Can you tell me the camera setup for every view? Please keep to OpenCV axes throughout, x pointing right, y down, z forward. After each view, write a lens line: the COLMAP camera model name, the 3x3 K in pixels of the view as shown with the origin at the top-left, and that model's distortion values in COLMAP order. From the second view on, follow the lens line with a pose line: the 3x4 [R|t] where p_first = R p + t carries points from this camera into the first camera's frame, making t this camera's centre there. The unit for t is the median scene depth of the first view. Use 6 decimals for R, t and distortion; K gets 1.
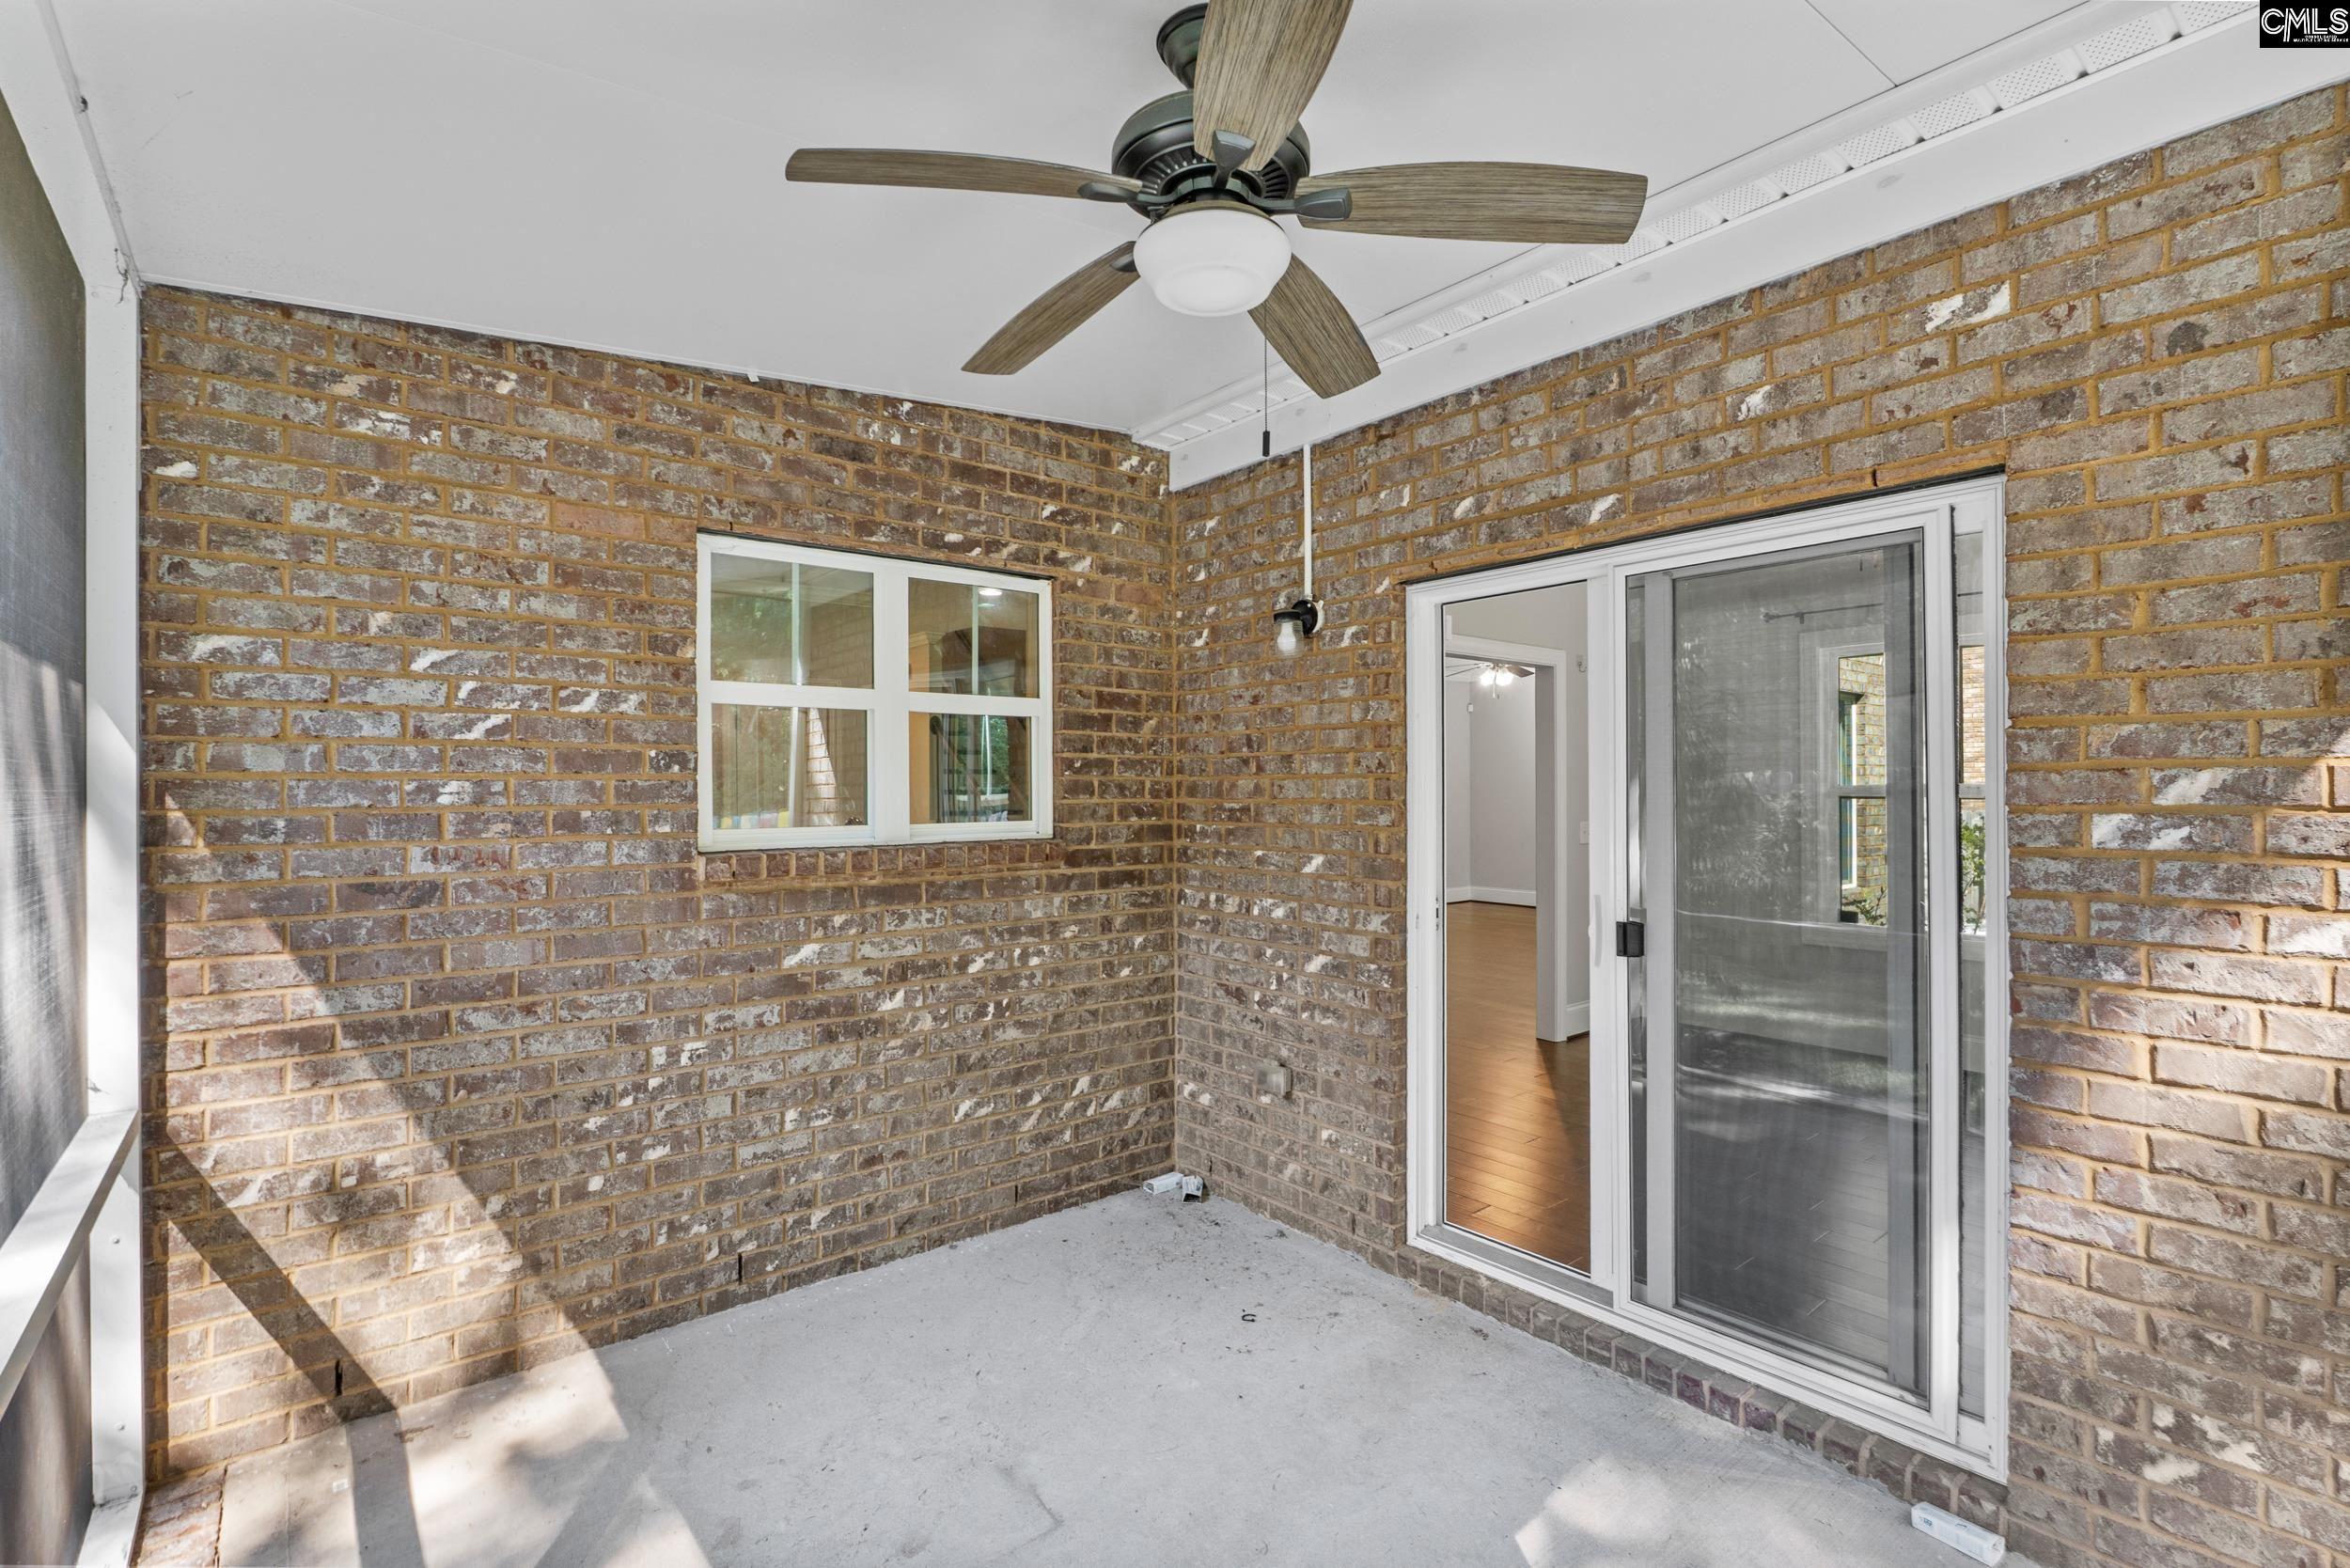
lens RADIAL K [[1085.3, 0, 1173.7], [0, 1085.3, 784.8], [0, 0, 1]] dist [0.004172, 0.000545]
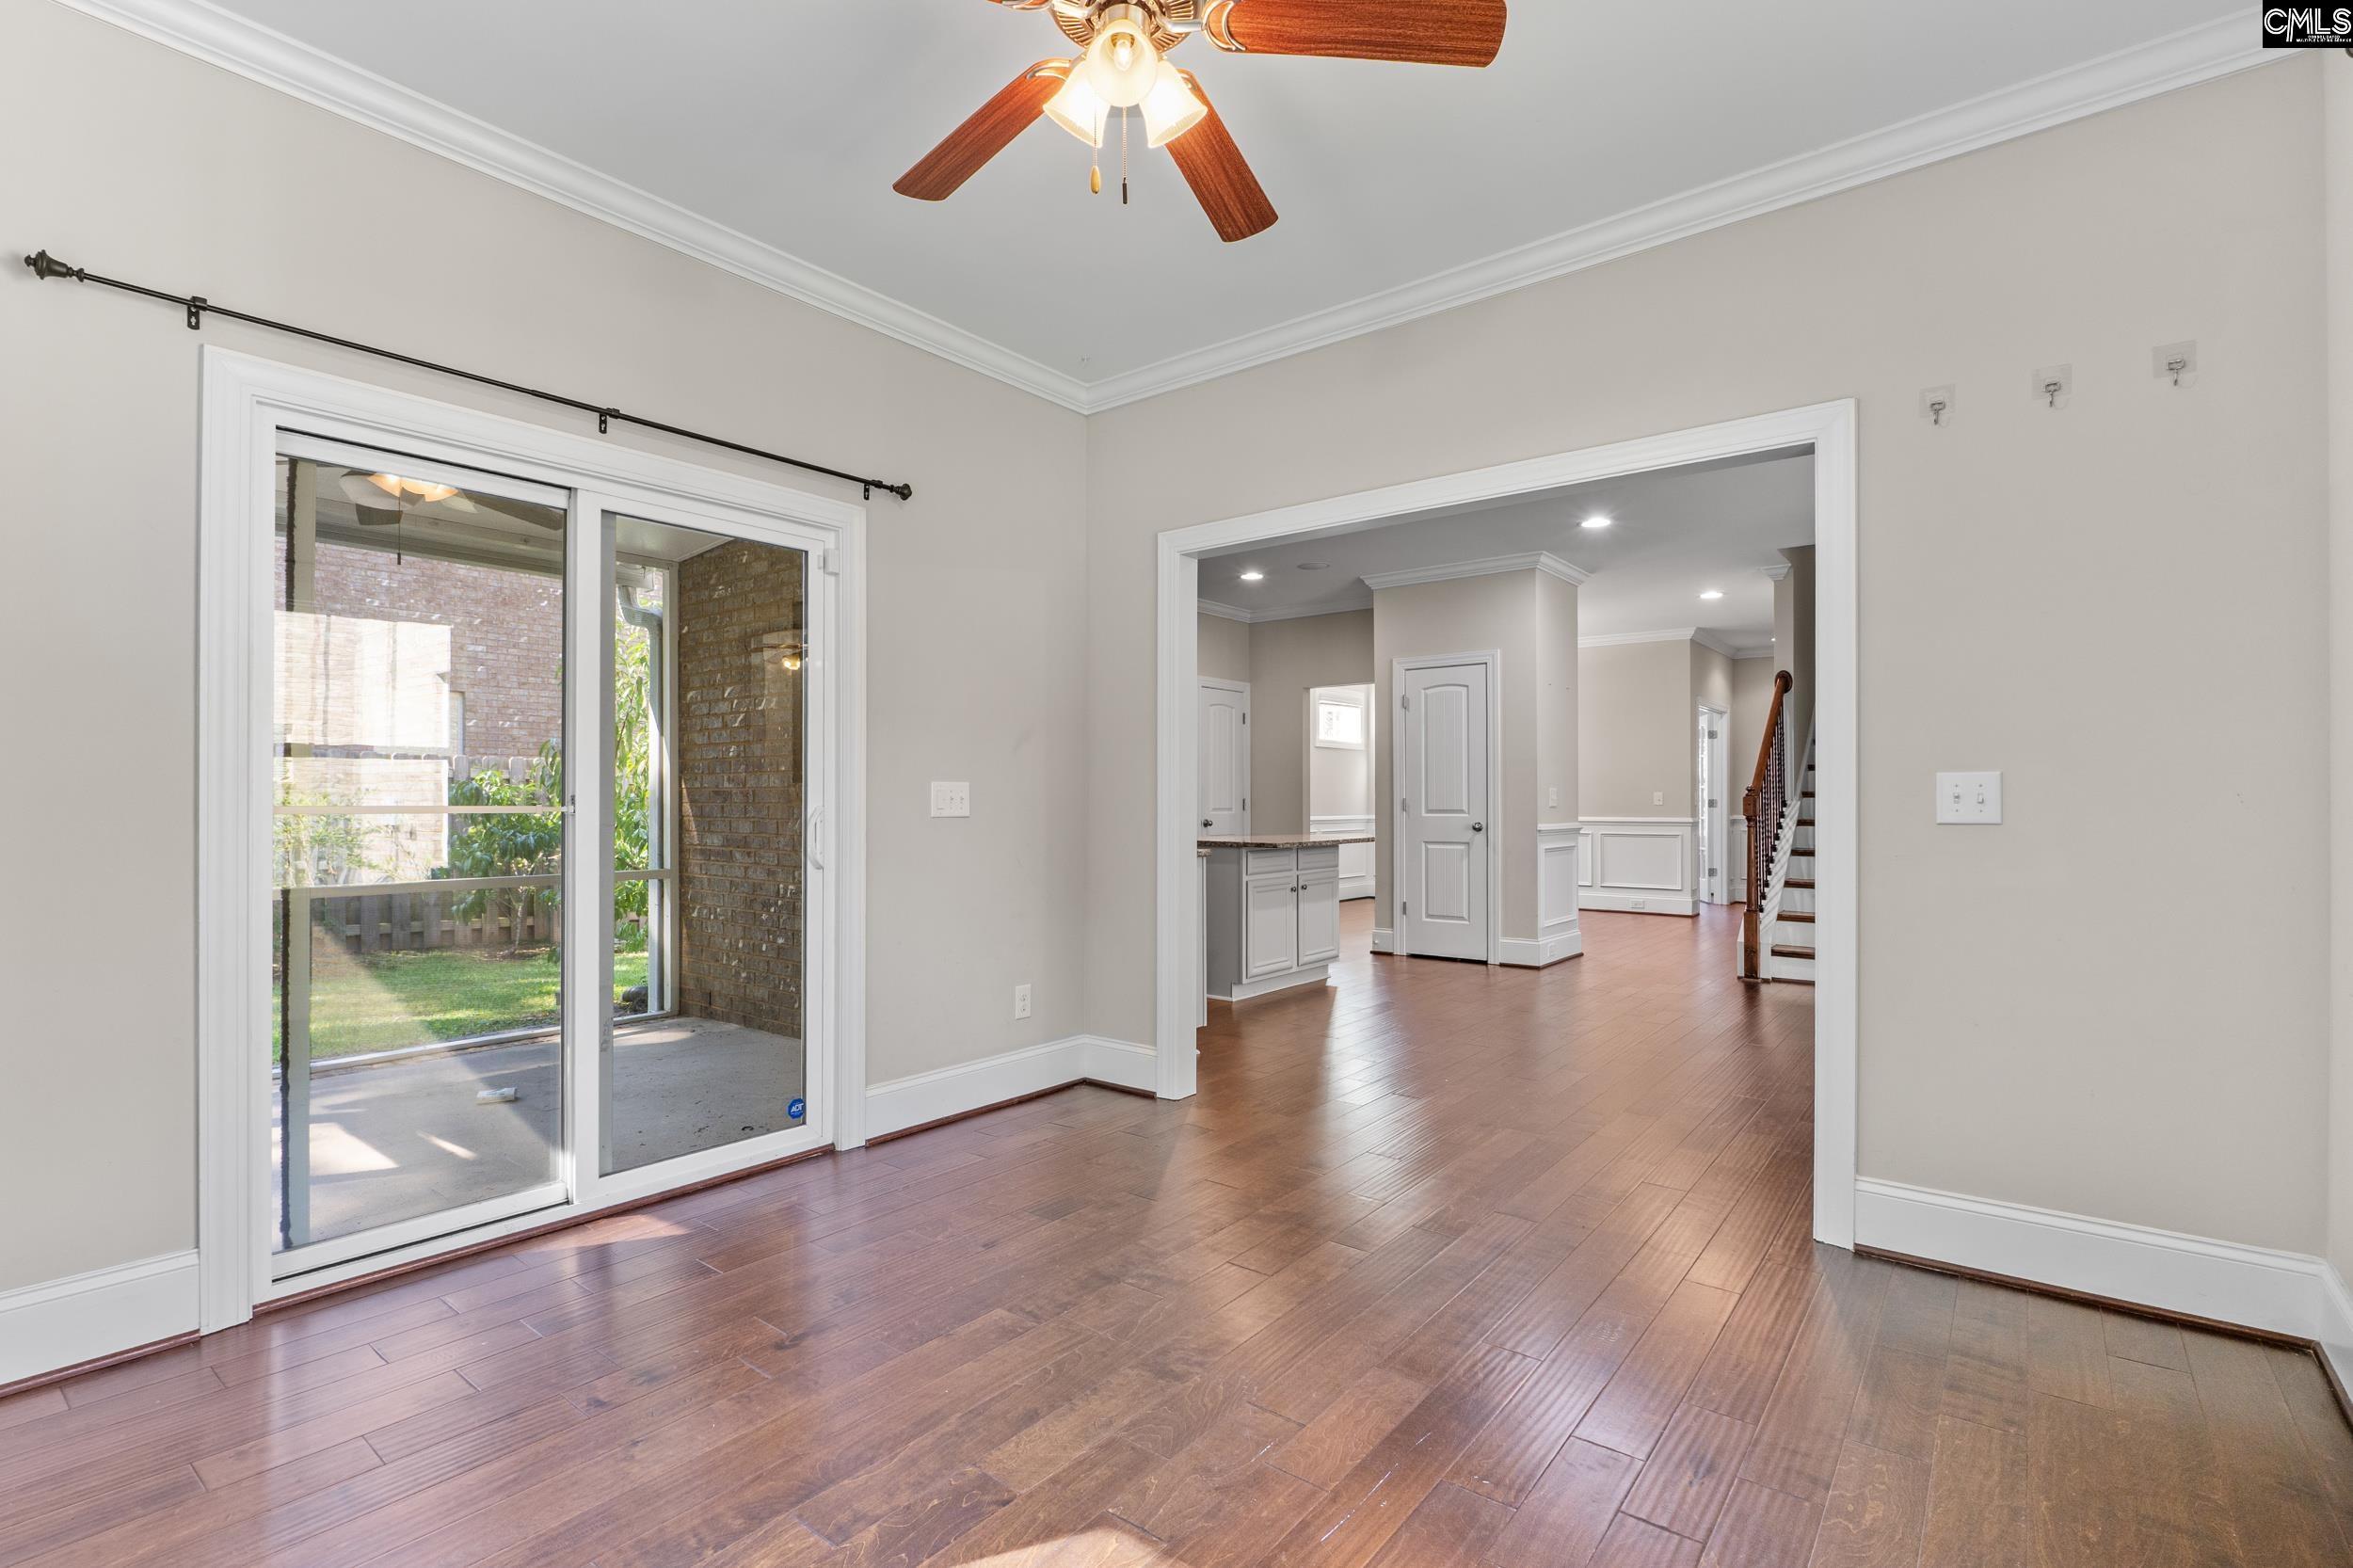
lens RADIAL K [[1086.6, 0, 1175.2], [0, 1086.6, 790.0], [0, 0, 1]] dist [0.004172, 0.000545]
pose [[0.229457, 0.000983, -0.973318, 1.705628], [0.001342, 0.999998, 0.001326, 0.085311], [0.973318, -0.001610, 0.229455, 1.387229]]
